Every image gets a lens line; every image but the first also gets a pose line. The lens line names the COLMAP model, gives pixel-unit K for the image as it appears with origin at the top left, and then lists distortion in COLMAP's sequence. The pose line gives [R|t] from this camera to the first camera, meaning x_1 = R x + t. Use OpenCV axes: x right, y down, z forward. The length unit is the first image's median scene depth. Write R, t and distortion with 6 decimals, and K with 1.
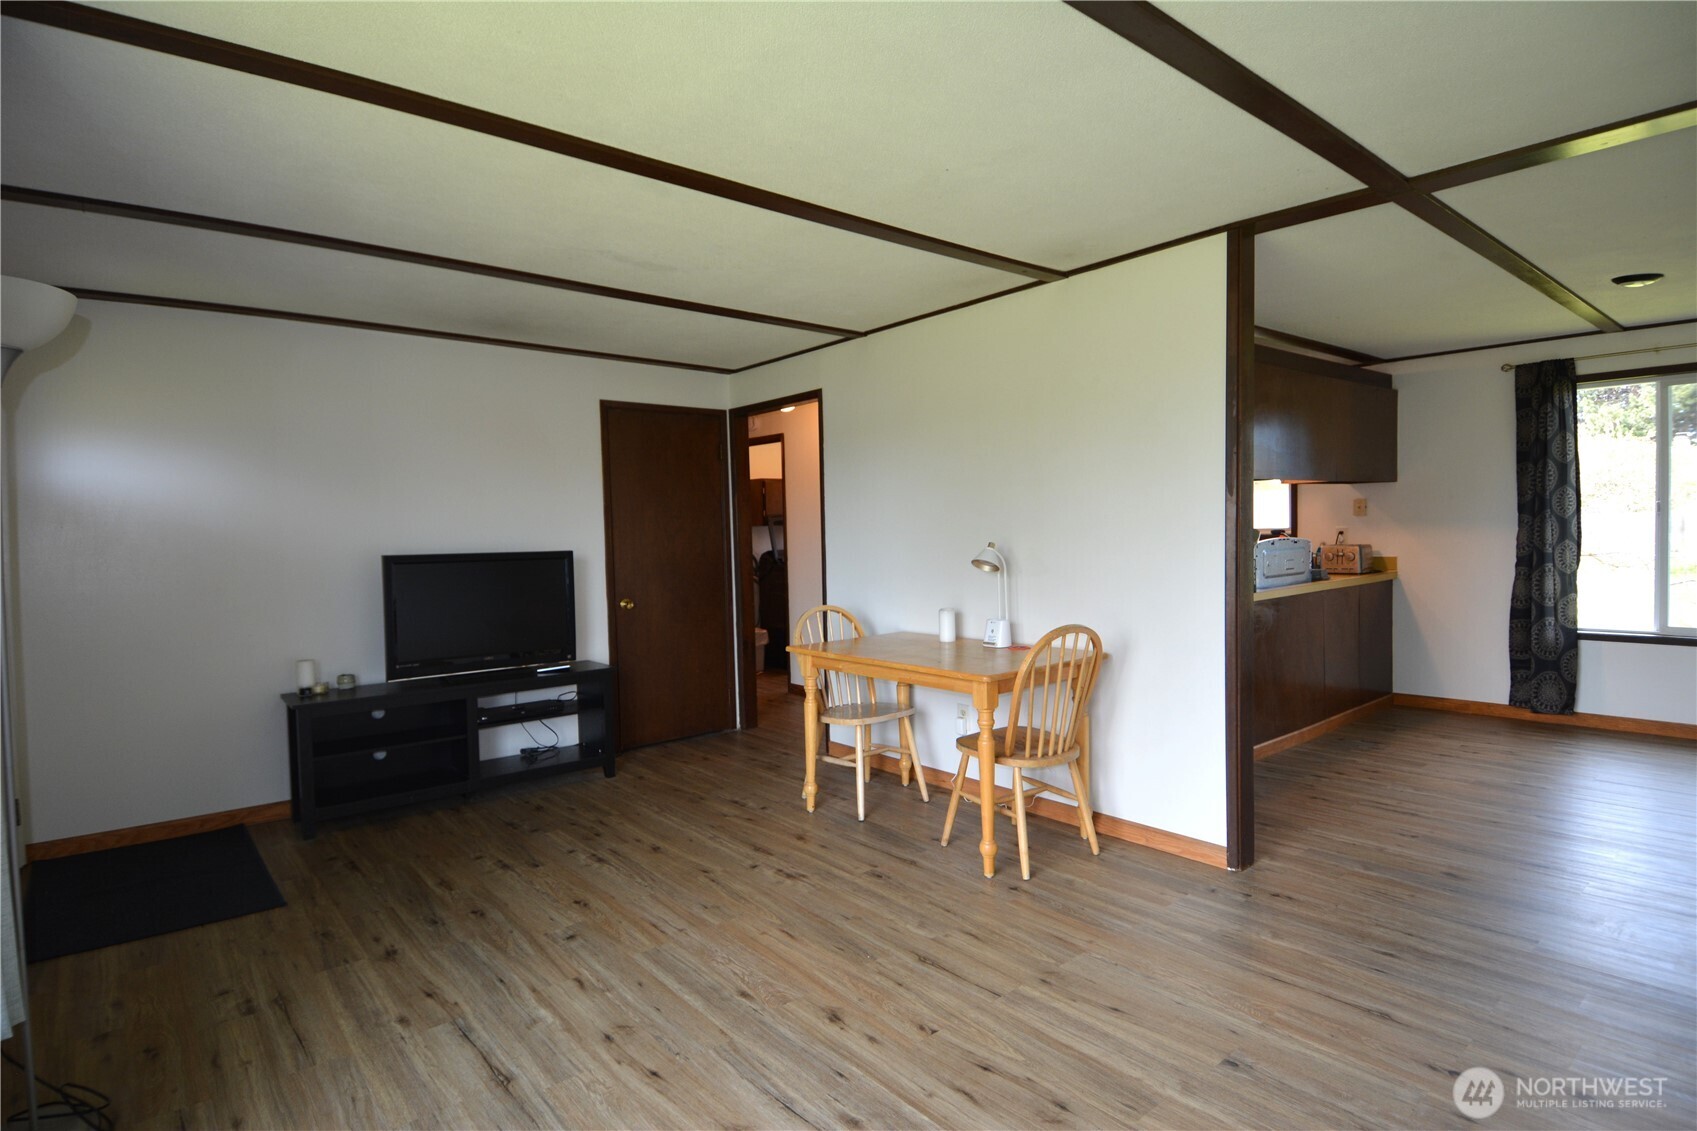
lens RADIAL K [[866.5, 0, 848.5], [0, 866.5, 565.5], [0, 0, 1]] dist [0.068515, -0.054435]
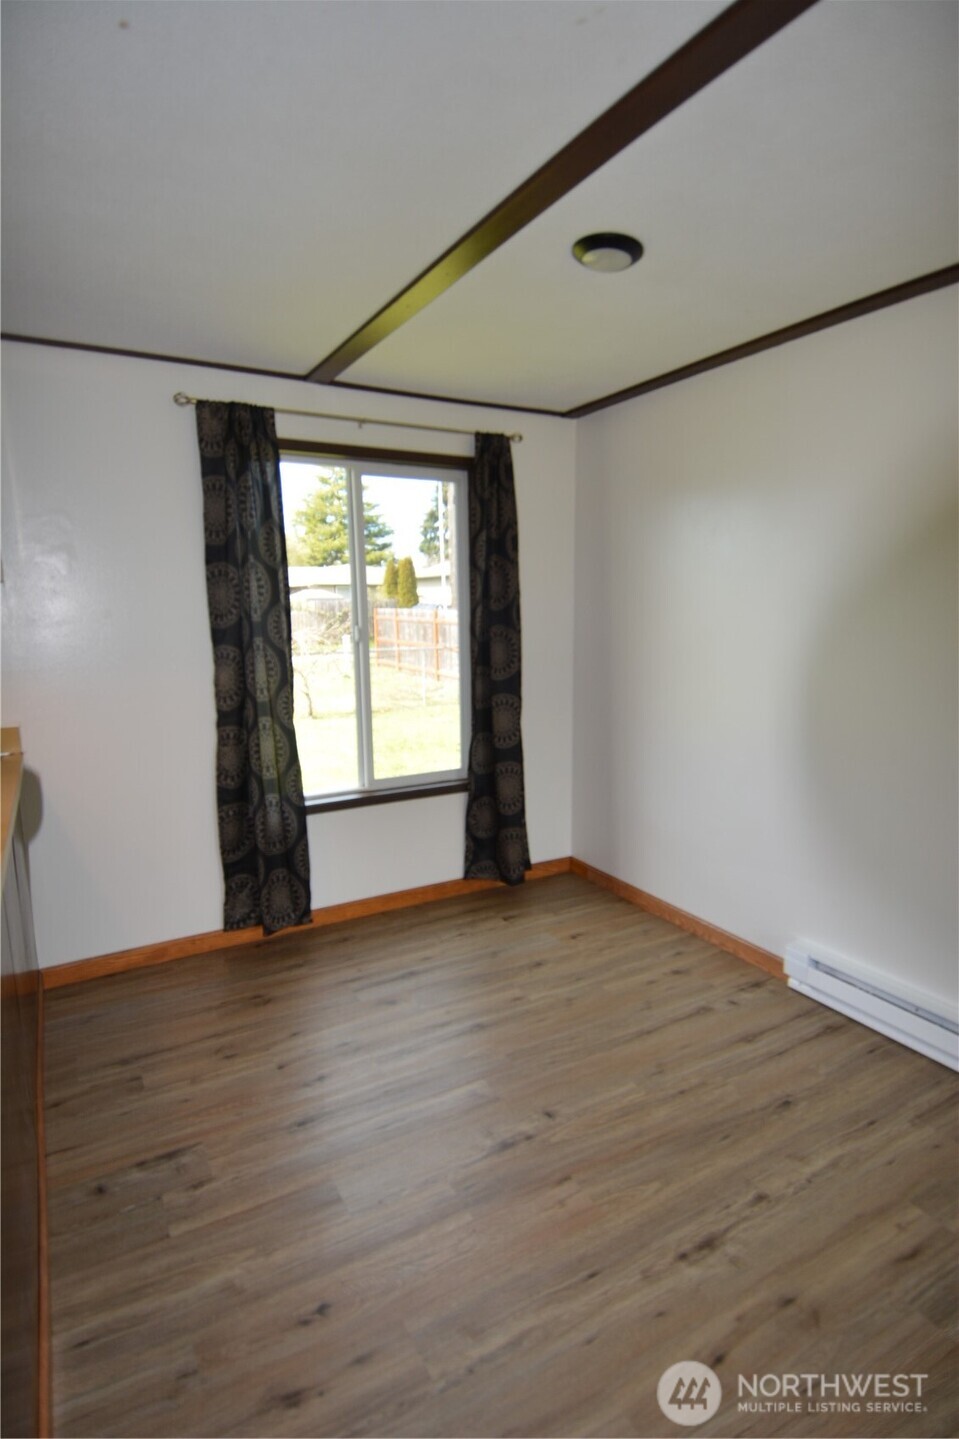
lens RADIAL K [[754.4, 0, 479.5], [0, 754.4, 719.5], [0, 0, 1]] dist [0.057245, -0.059477]
pose [[0.185237, -0.135900, 0.973252, 0.252961], [0.045042, 0.990525, 0.129739, -0.068403], [-0.981661, 0.019805, 0.189603, 0.721811]]
